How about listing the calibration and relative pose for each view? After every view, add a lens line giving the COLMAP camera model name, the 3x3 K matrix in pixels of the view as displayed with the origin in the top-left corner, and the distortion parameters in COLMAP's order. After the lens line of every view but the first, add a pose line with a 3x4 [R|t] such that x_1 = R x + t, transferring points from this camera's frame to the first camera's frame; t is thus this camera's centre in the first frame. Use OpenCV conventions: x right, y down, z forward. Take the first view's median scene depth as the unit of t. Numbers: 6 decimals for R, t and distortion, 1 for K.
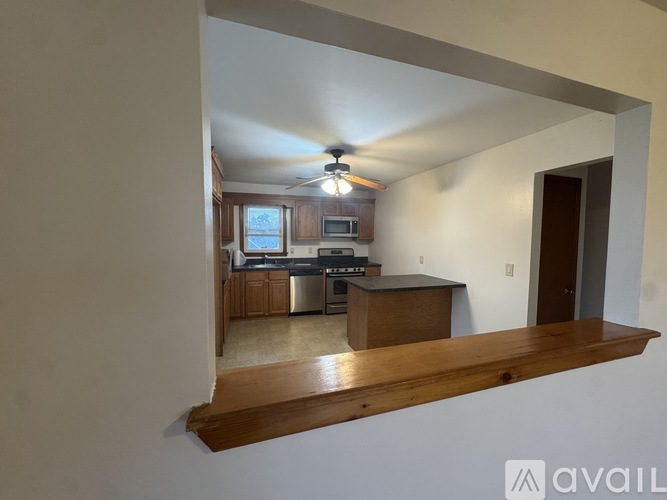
lens RADIAL K [[266.2, 0, 332.6], [0, 266.2, 249.6], [0, 0, 1]] dist [-0.001935, 0.000292]
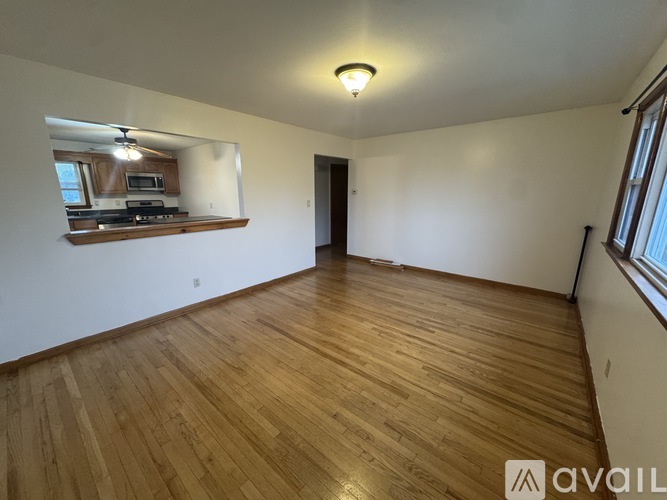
lens RADIAL K [[266.2, 0, 335.9], [0, 266.2, 250.3], [0, 0, 1]] dist [-0.001935, 0.000292]
pose [[0.841719, -0.121455, 0.526077, 0.083188], [0.030718, 0.983564, 0.177926, 0.030823], [-0.539041, -0.133604, 0.831616, -0.503741]]
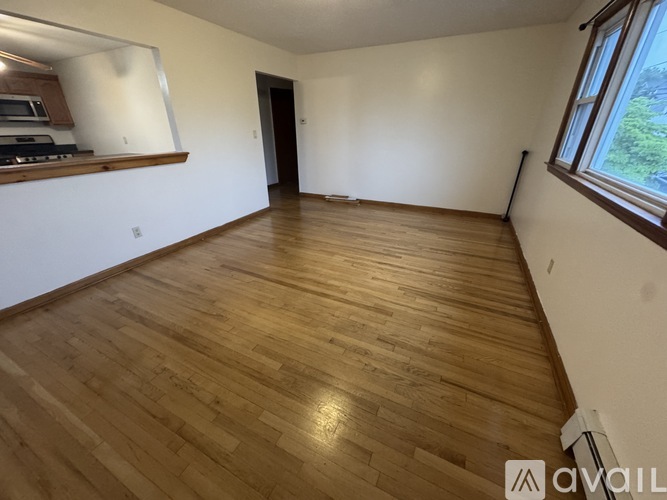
lens RADIAL K [[266.2, 0, 336.1], [0, 266.2, 249.7], [0, 0, 1]] dist [-0.001935, 0.000292]
pose [[0.693697, -0.308941, 0.650645, 0.046905], [0.043745, 0.919743, 0.390075, 0.050005], [-0.718937, -0.242131, 0.651538, -0.454418]]
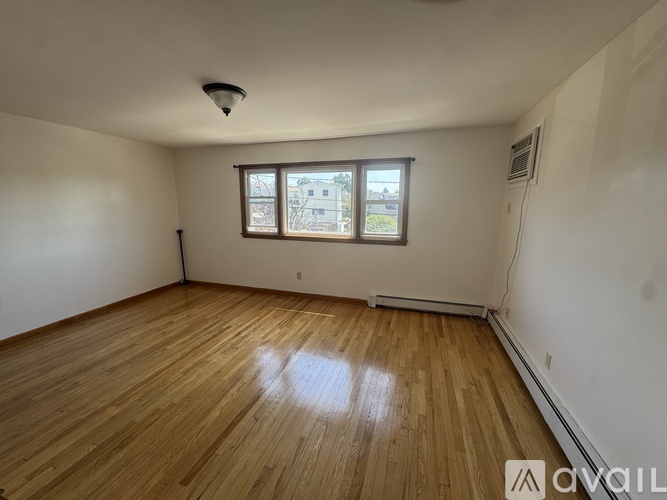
lens RADIAL K [[266.2, 0, 334.7], [0, 266.2, 250.8], [0, 0, 1]] dist [-0.001935, 0.000292]
pose [[-0.817342, -0.109613, 0.565630, -0.034484], [0.023777, 0.974482, 0.223202, -0.017399], [-0.575663, 0.195881, -0.793879, 0.150129]]
